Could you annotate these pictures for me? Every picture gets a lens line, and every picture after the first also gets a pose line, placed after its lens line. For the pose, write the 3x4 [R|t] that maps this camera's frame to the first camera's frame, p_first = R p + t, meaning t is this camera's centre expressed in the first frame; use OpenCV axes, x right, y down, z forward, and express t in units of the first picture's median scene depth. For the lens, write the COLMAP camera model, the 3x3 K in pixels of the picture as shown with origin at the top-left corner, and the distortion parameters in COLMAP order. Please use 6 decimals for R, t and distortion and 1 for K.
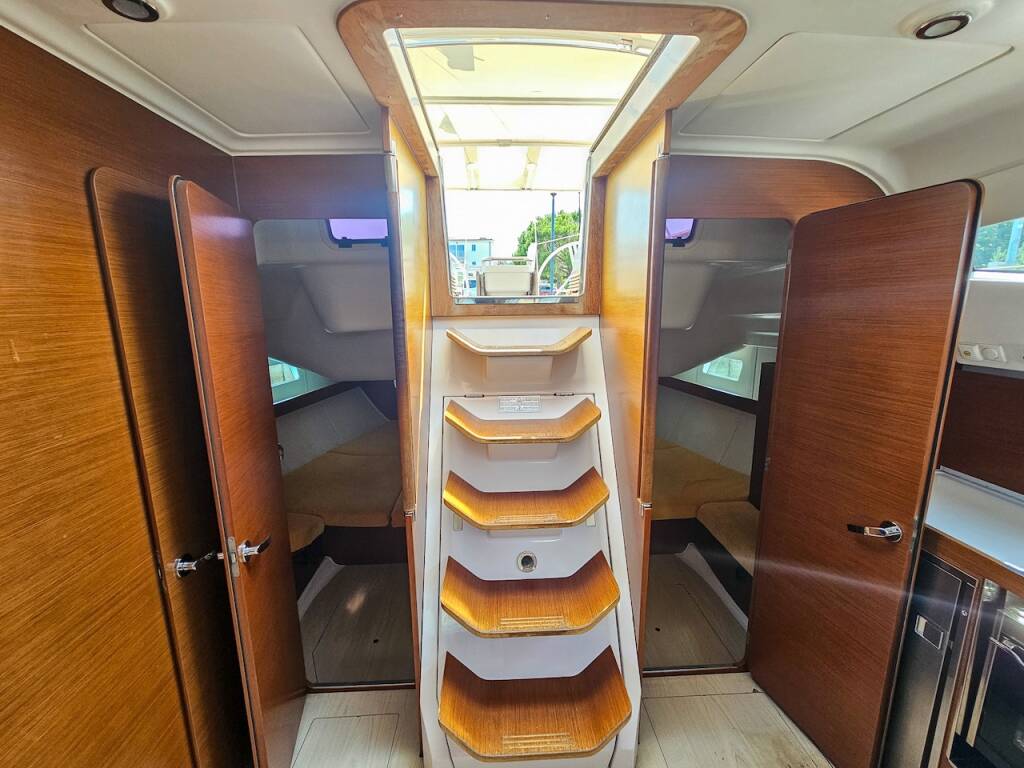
lens RADIAL K [[430.6, 0, 512.0], [0, 430.6, 384.0], [0, 0, 1]] dist [0.000653, 0.000110]
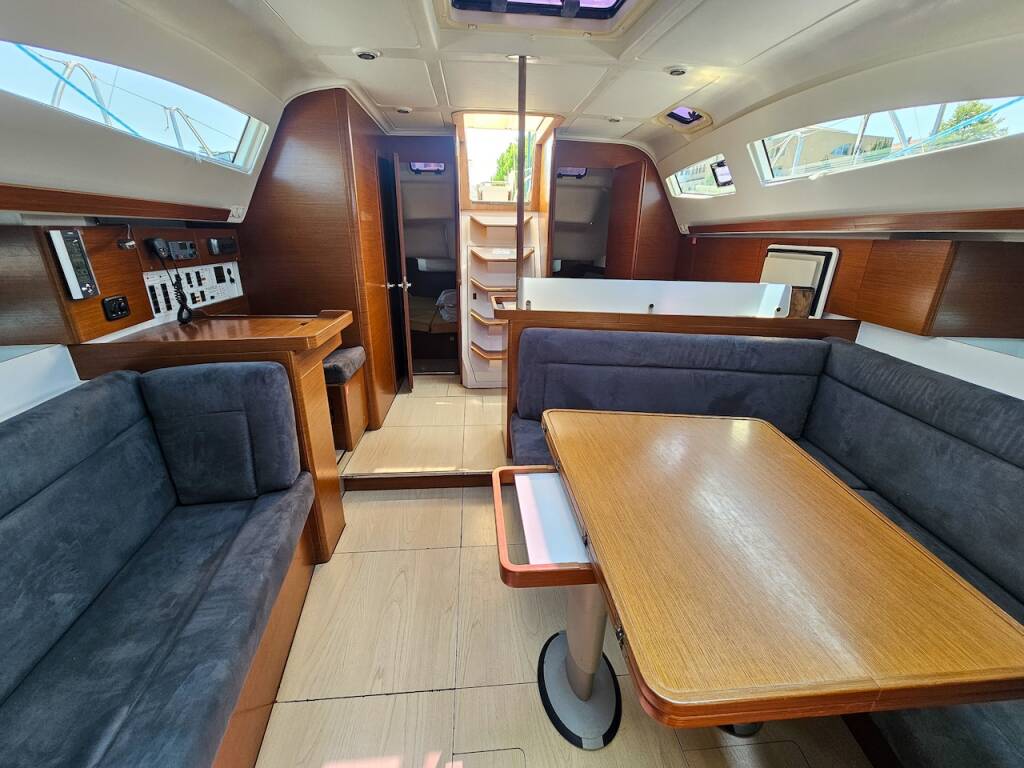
lens RADIAL K [[430.6, 0, 512.0], [0, 430.6, 384.0], [0, 0, 1]] dist [0.000653, 0.000110]
pose [[0.998531, 0.006541, 0.053790, -0.045098], [-0.014759, 0.987987, 0.153833, 0.435784], [-0.052138, -0.154401, 0.986632, -1.497320]]
